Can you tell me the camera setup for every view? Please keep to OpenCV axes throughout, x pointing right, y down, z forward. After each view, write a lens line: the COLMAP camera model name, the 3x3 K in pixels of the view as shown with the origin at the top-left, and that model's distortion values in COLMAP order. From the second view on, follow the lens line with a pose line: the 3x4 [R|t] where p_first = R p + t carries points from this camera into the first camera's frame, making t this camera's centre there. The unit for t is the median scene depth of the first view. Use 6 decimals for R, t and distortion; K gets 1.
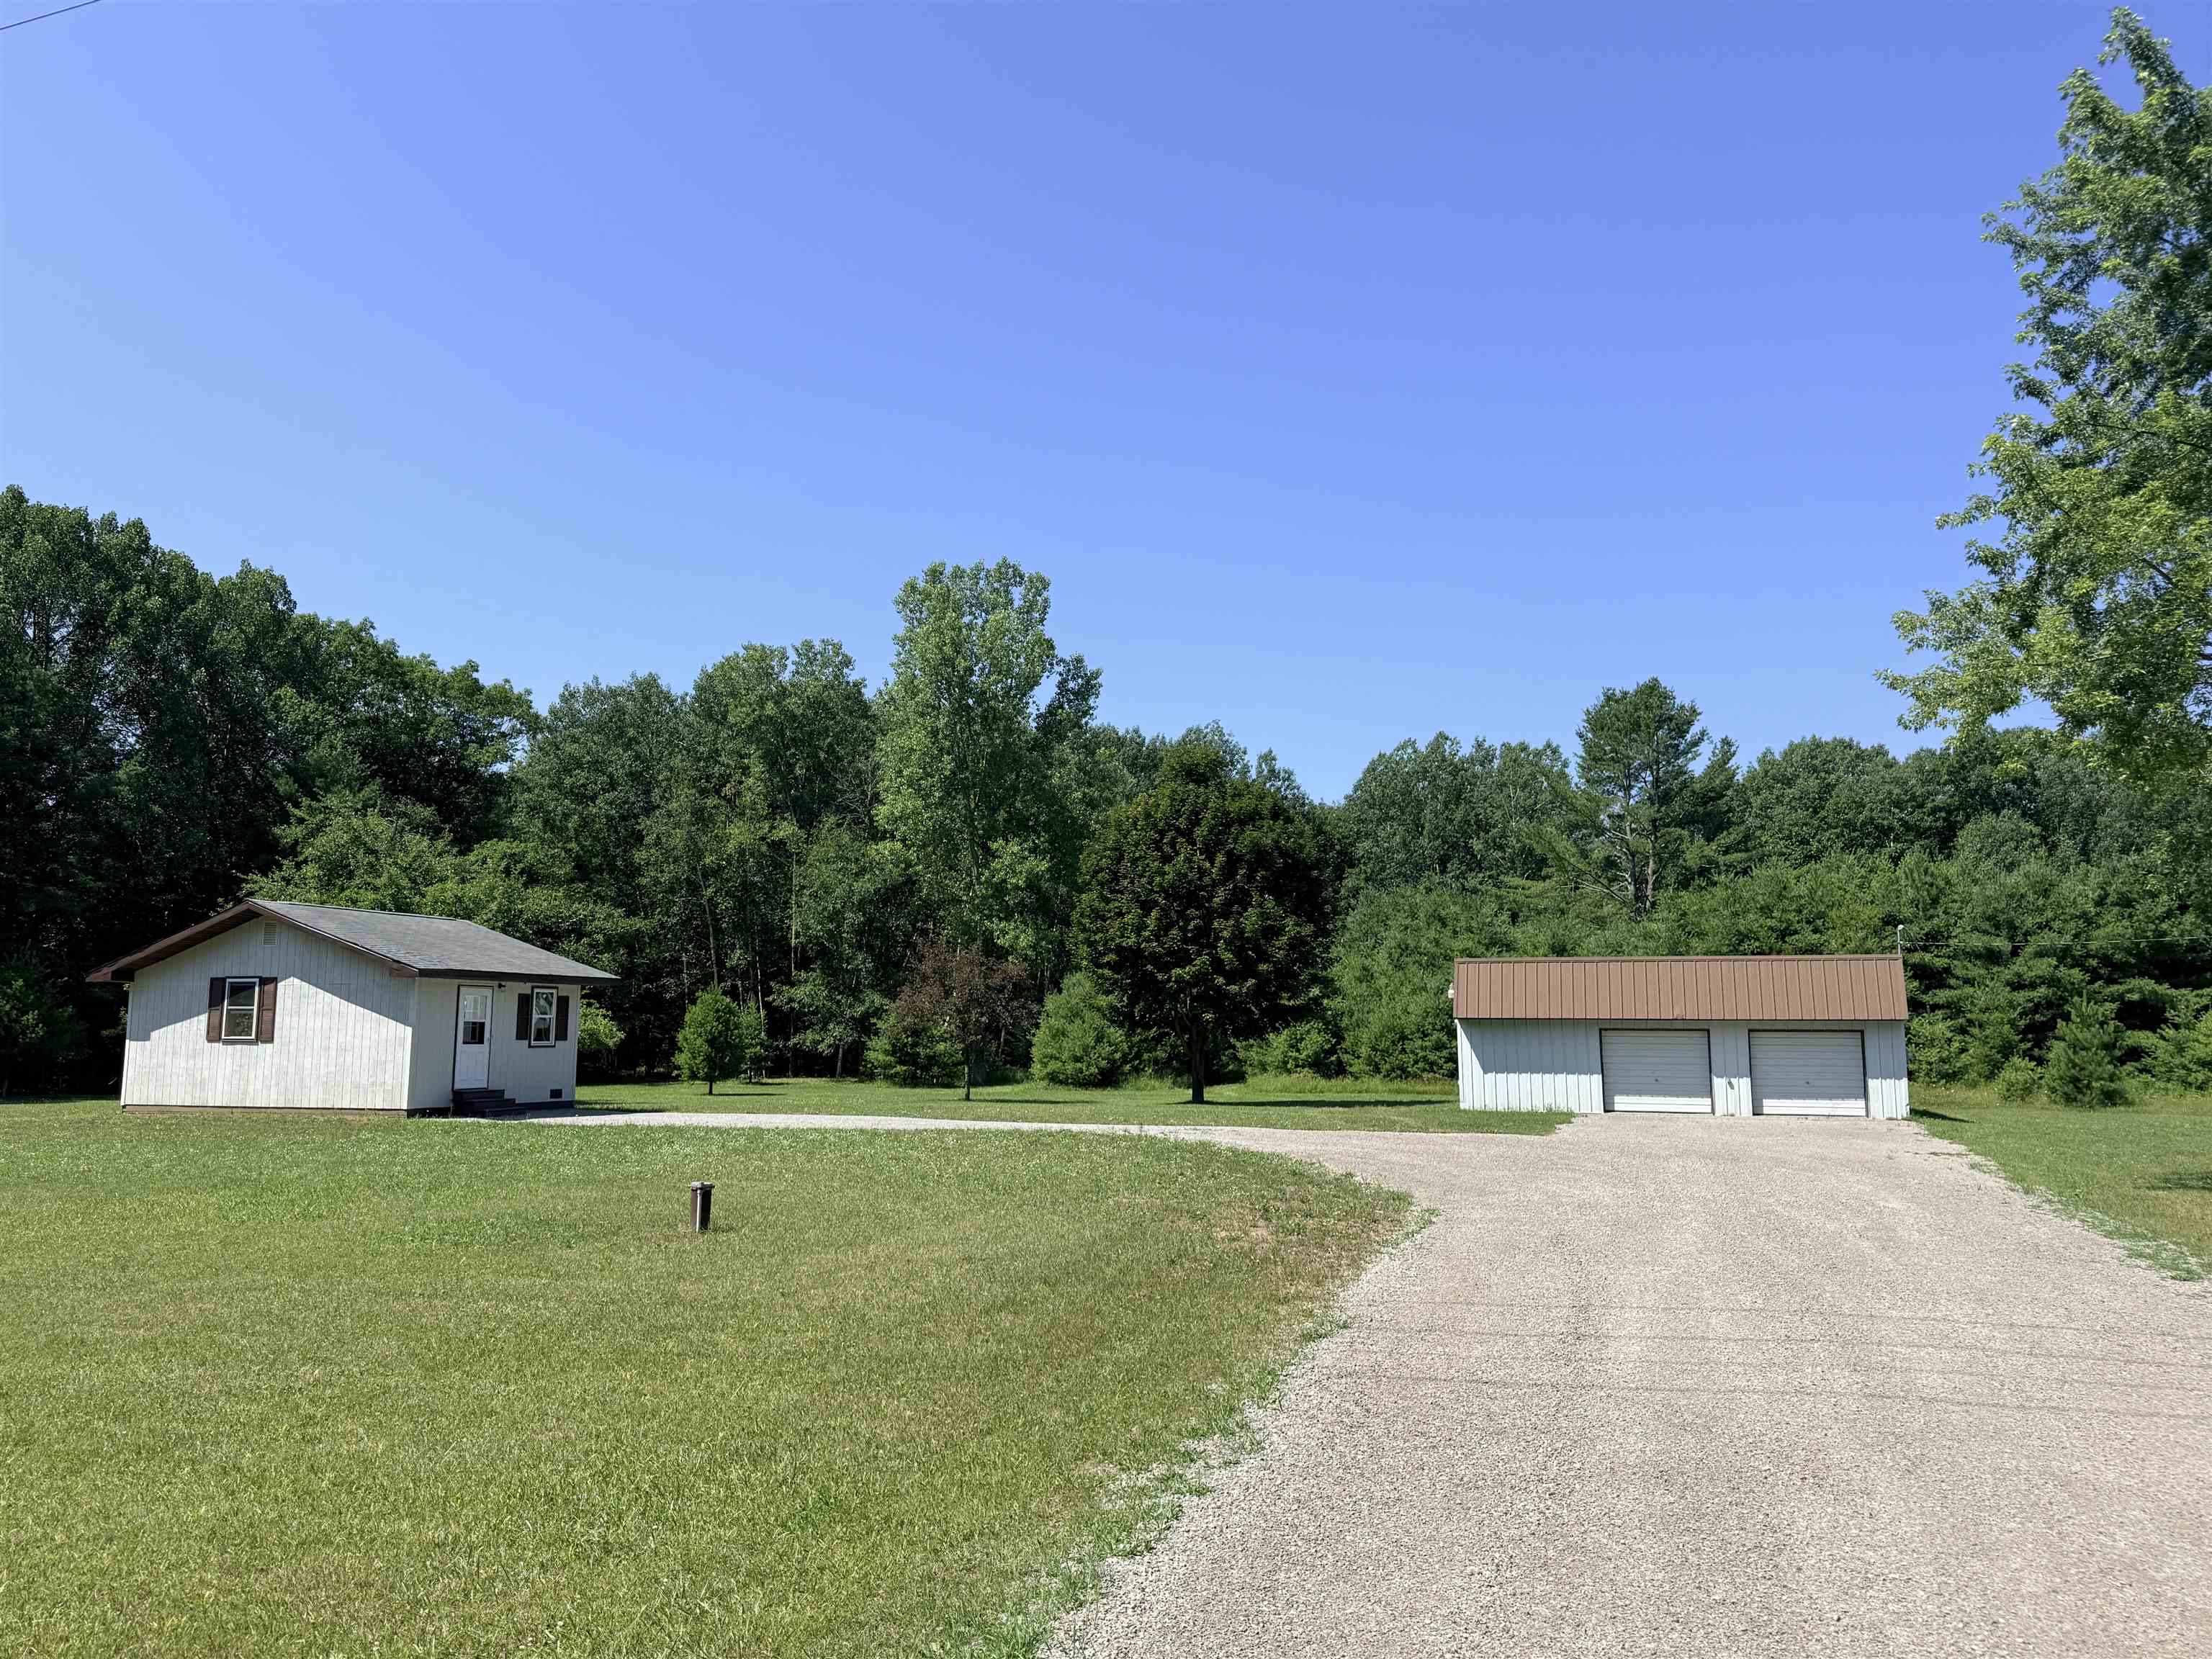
lens RADIAL K [[1614.2, 0, 1109.0], [0, 1614.2, 852.4], [0, 0, 1]] dist [0.137571, -0.177685]
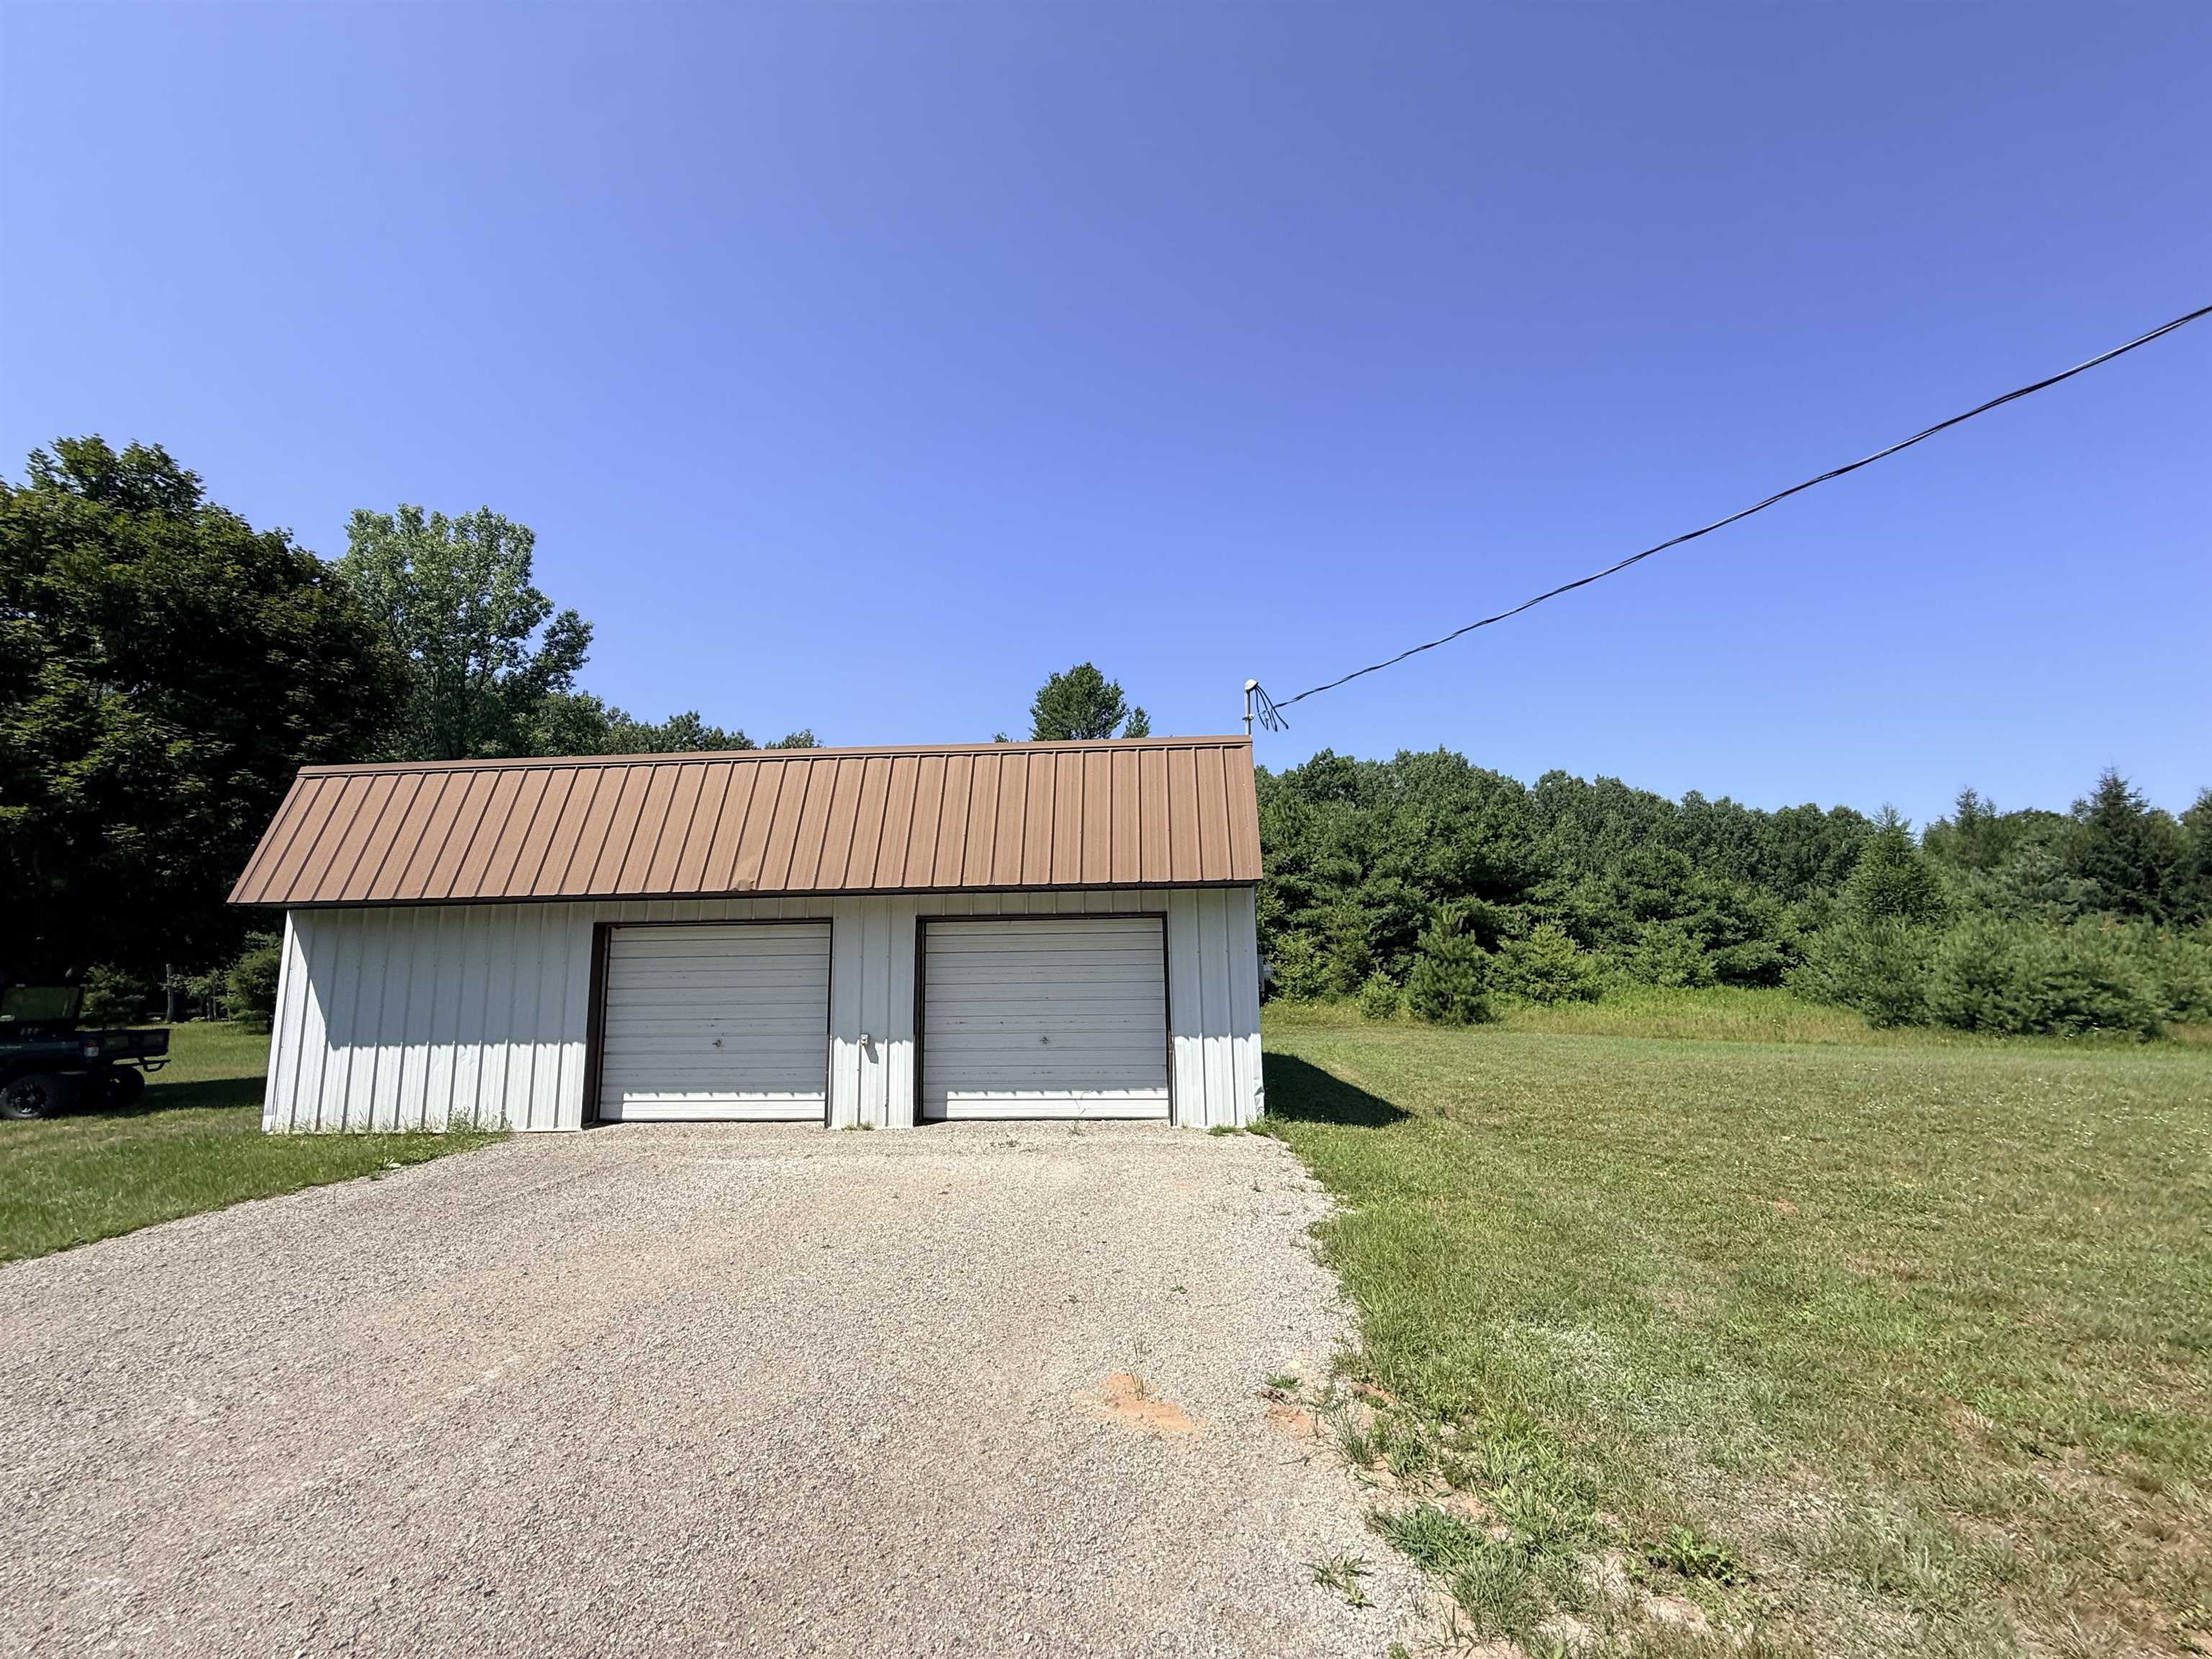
lens RADIAL K [[888.1, 0, 1100.6], [0, 888.1, 829.6], [0, 0, 1]] dist [0.001441, -0.000021]
pose [[0.968037, 0.020865, 0.249939, 0.206516], [-0.009929, 0.998940, -0.044938, 0.052131], [-0.250611, 0.041020, 0.967218, 0.423620]]
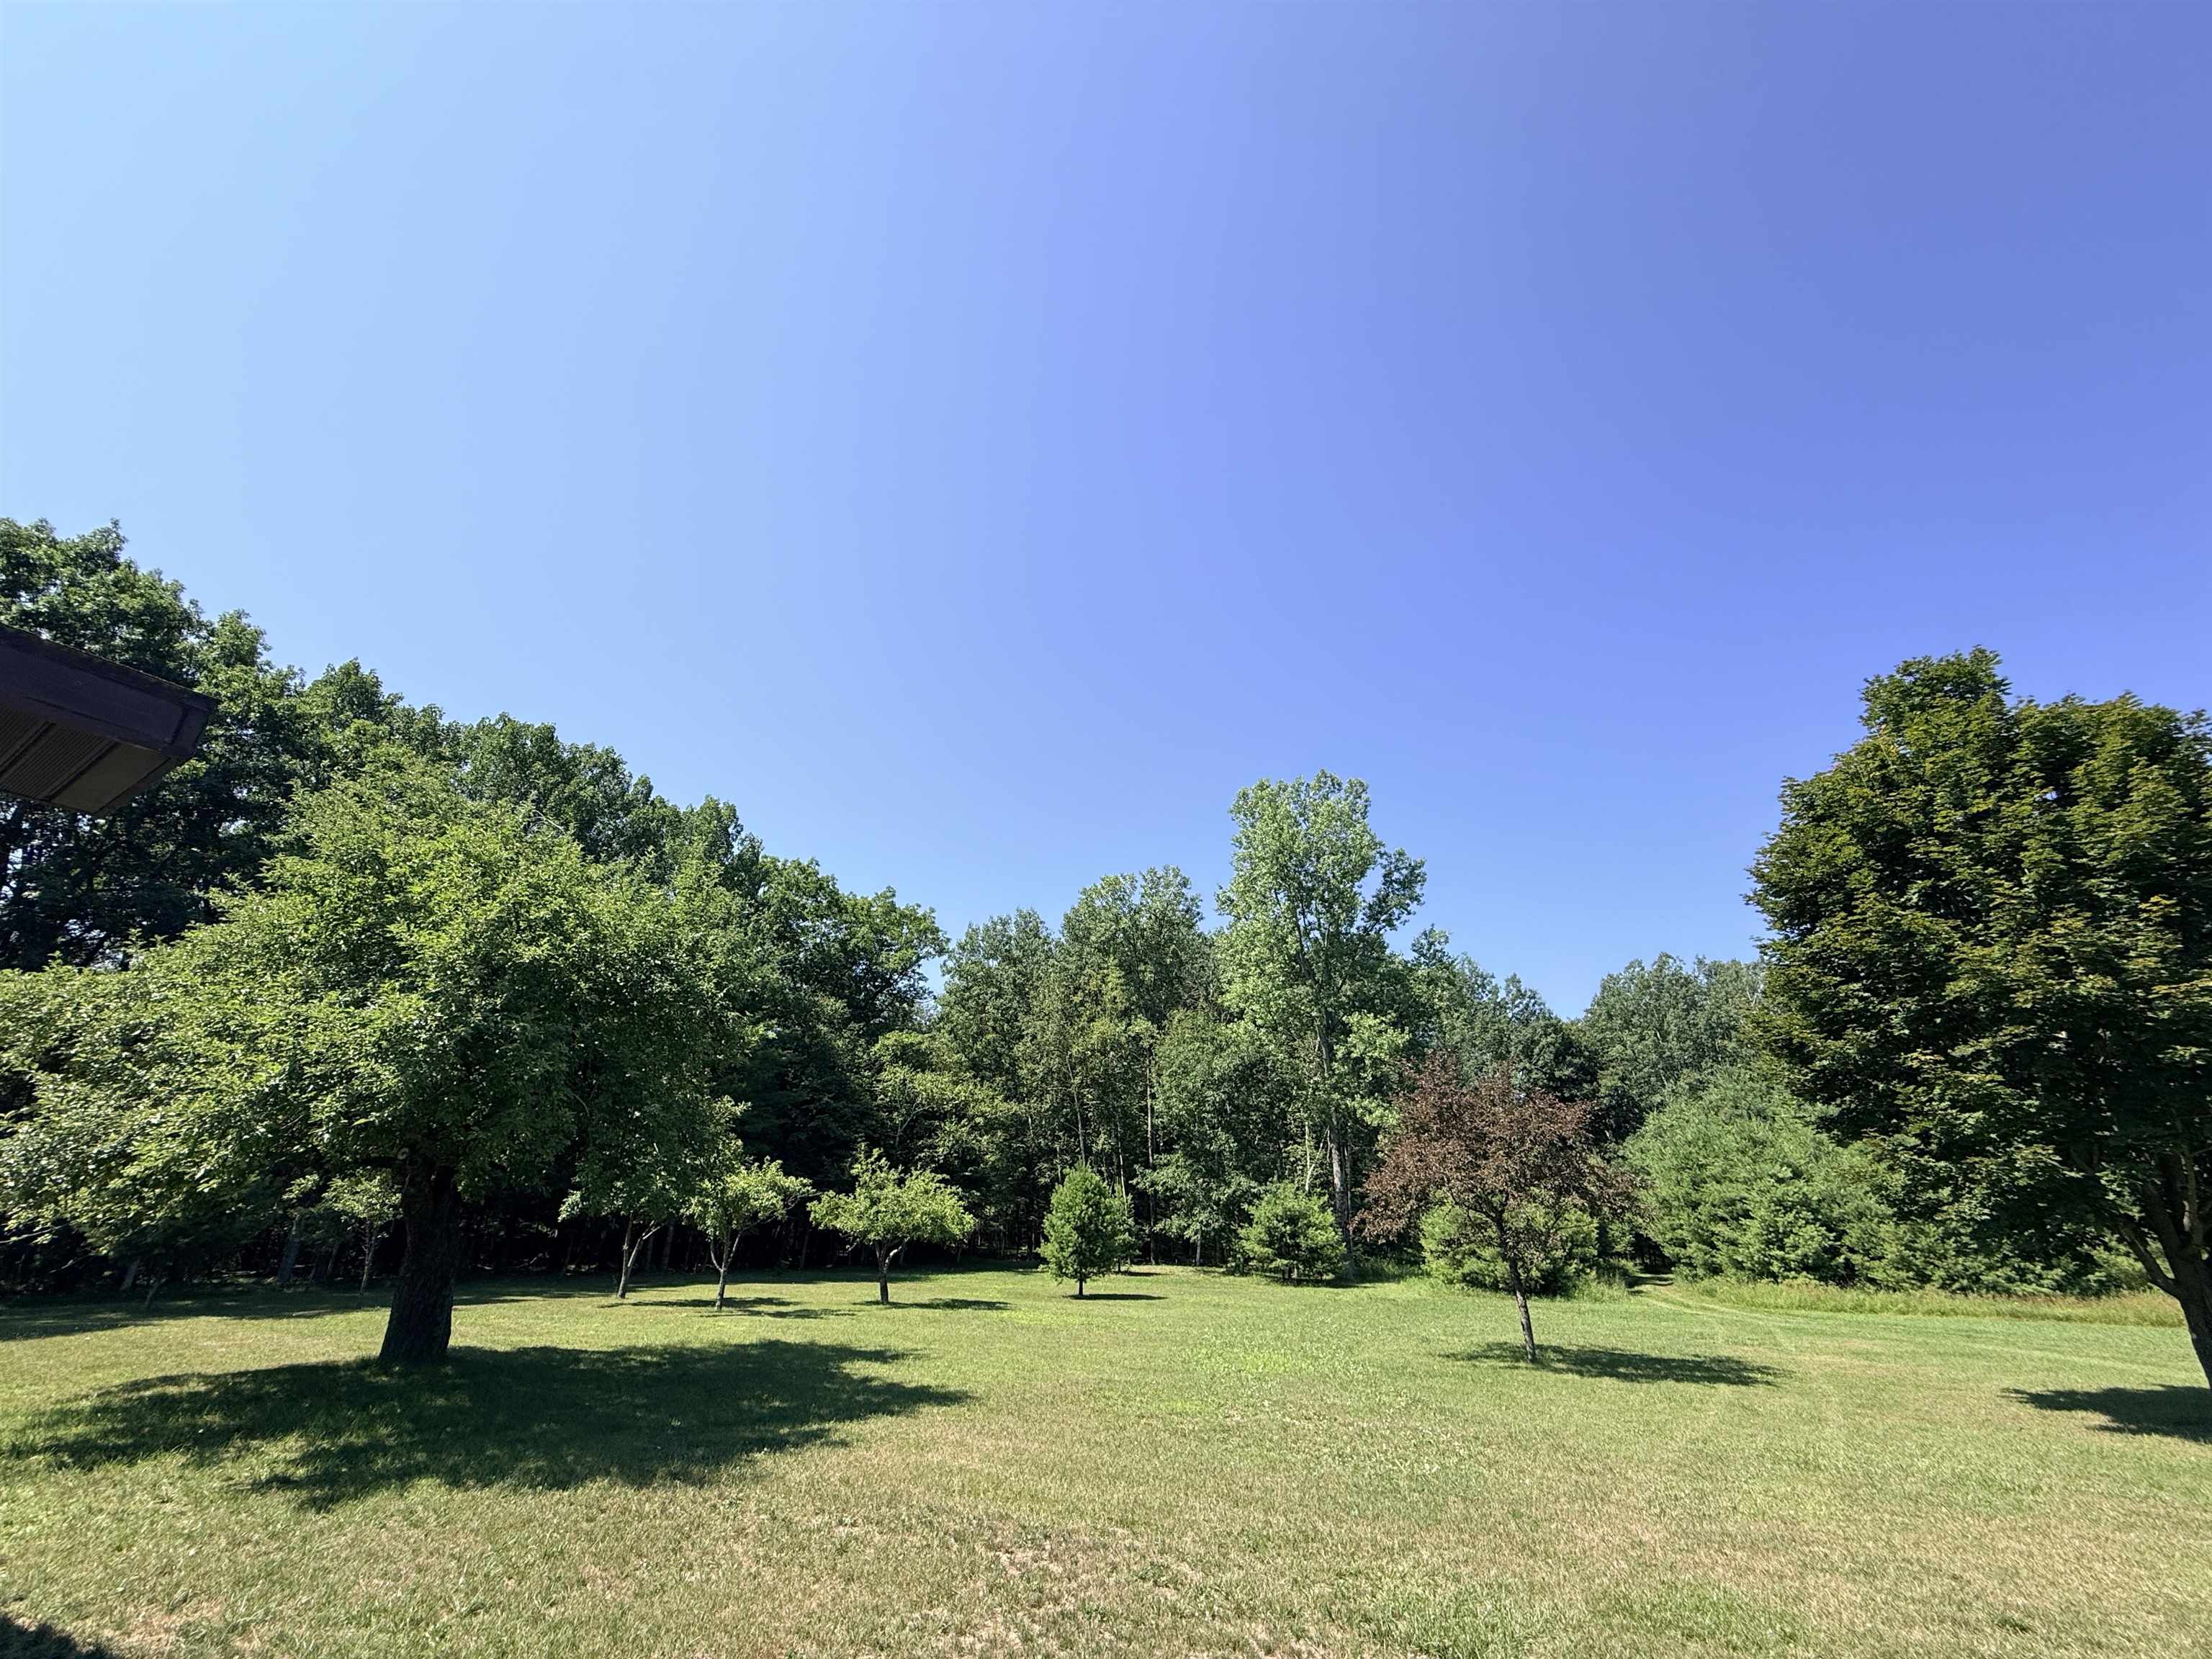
lens RADIAL K [[892.0, 0, 1102.0], [0, 892.0, 836.5], [0, 0, 1]] dist [0.001104, 0.000036]
pose [[0.976976, -0.077263, -0.198869, -0.112614], [0.016799, 0.957086, -0.289315, 0.049434], [0.212688, 0.279313, 0.936348, 0.459169]]
